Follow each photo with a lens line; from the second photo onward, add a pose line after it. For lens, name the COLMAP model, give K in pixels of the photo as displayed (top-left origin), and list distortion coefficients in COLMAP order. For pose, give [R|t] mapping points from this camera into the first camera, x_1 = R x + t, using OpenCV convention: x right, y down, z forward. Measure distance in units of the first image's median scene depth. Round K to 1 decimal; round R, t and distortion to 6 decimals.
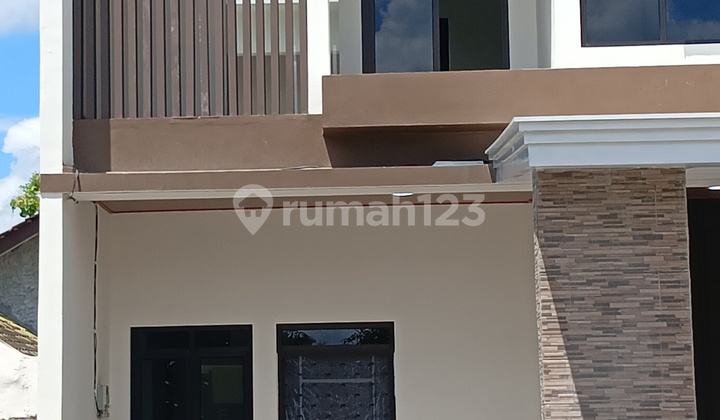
lens RADIAL K [[1638.4, 0, 360.0], [0, 1638.4, 210.0], [0, 0, 1]] dist [0.180627, -0.223071]
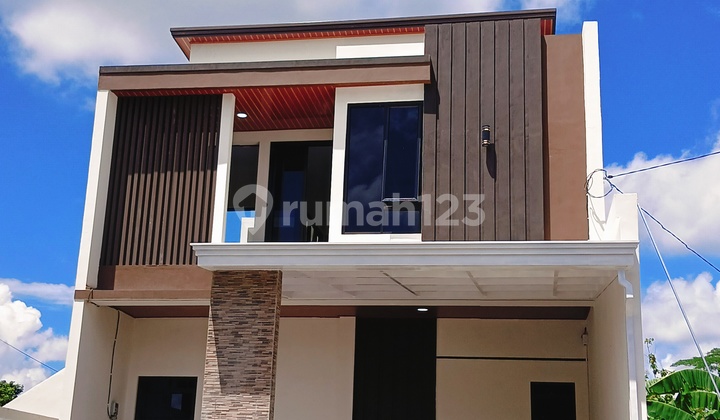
lens RADIAL K [[1017.1, 0, 360.0], [0, 1017.1, 210.0], [0, 0, 1]] dist [0.090714, -0.011534]
pose [[0.987053, 0.008428, -0.160176, 0.517955], [-0.035551, 0.985276, -0.167235, 0.116206], [0.156408, 0.170765, 0.972819, -0.297570]]
